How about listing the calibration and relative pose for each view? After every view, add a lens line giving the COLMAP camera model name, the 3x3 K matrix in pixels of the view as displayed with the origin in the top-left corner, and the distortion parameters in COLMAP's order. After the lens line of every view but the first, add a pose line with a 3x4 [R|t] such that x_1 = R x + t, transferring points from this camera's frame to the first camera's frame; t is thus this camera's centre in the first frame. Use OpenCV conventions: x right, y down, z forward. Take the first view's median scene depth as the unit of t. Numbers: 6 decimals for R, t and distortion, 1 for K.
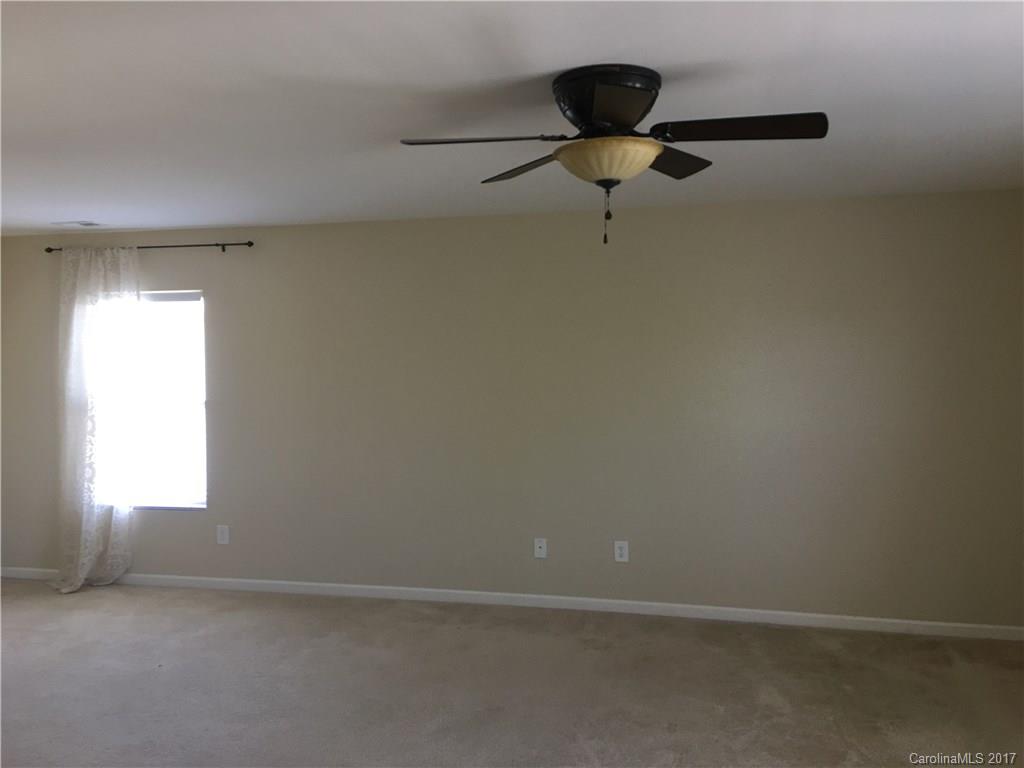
lens RADIAL K [[867.8, 0, 512.0], [0, 867.8, 384.0], [0, 0, 1]] dist [0.047634, -0.003208]
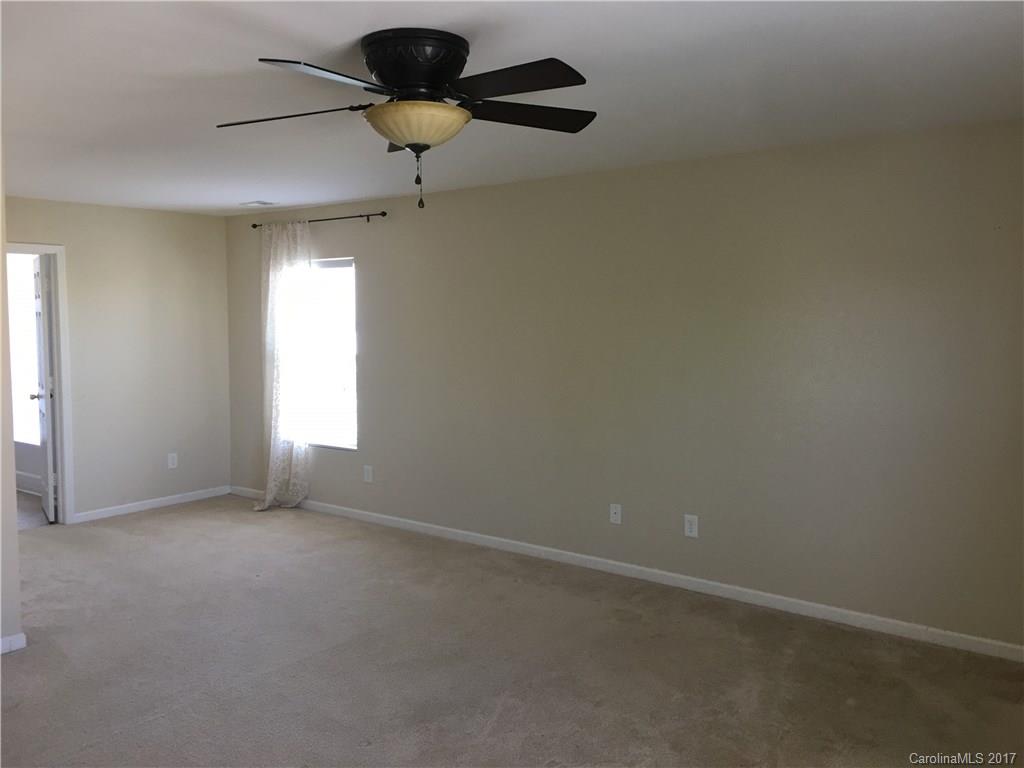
lens RADIAL K [[867.8, 0, 512.0], [0, 867.8, 384.0], [0, 0, 1]] dist [0.047634, -0.003208]
pose [[0.910585, 0.039997, -0.411383, 0.299334], [-0.020803, 0.998480, 0.051032, -0.005526], [0.412799, -0.037911, 0.910033, 0.055579]]
